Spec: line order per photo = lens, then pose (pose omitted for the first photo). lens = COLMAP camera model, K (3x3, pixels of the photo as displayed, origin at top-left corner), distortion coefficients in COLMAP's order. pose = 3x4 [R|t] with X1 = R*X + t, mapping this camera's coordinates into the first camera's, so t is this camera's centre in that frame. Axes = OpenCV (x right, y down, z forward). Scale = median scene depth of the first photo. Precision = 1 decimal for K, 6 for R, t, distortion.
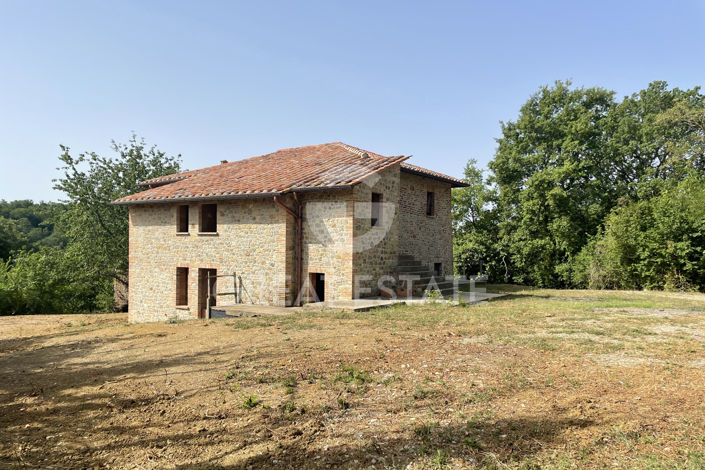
lens RADIAL K [[526.6, 0, 352.8], [0, 526.6, 229.9], [0, 0, 1]] dist [0.086647, -0.062475]
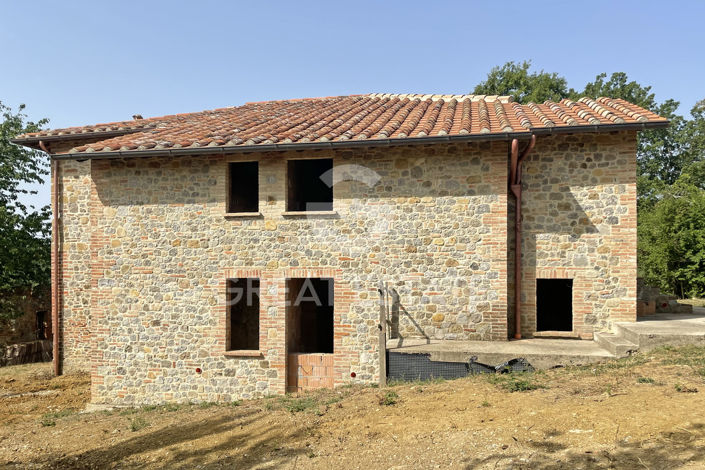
lens RADIAL K [[608.1, 0, 352.5], [0, 608.1, 238.7], [0, 0, 1]] dist [0.045082, -0.002749]
pose [[0.926798, 0.003439, 0.375545, -0.464374], [0.003167, 0.999851, -0.016972, 0.042969], [-0.375548, 0.016919, 0.926649, 0.408812]]
